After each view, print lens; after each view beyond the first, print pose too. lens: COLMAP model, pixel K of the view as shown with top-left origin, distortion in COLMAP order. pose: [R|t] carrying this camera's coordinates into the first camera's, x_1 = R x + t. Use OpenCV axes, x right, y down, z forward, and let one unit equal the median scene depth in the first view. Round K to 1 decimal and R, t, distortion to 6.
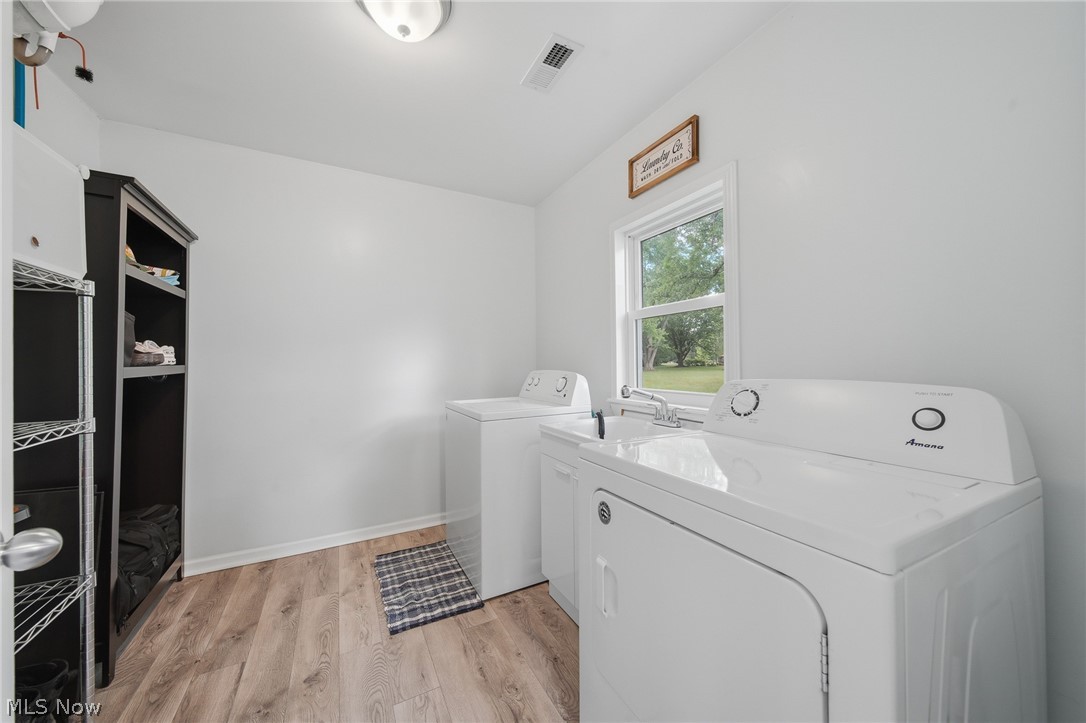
lens RADIAL K [[389.0, 0, 543.0], [0, 389.0, 361.5], [0, 0, 1]] dist [-0.002279, -0.000135]
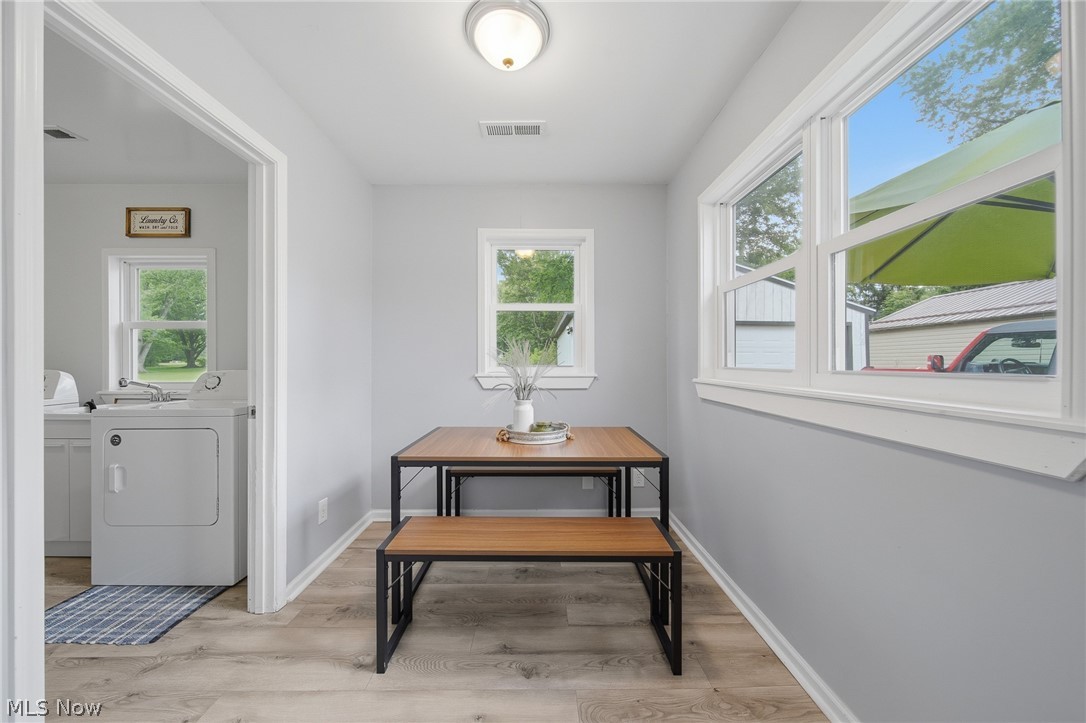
lens RADIAL K [[389.0, 0, 543.0], [0, 389.0, 361.5], [0, 0, 1]] dist [-0.002279, -0.000135]
pose [[0.475524, 0.008382, 0.879663, -0.285414], [-0.008027, 0.999954, -0.005189, -0.003566], [-0.879666, -0.004594, 0.475569, -0.955922]]
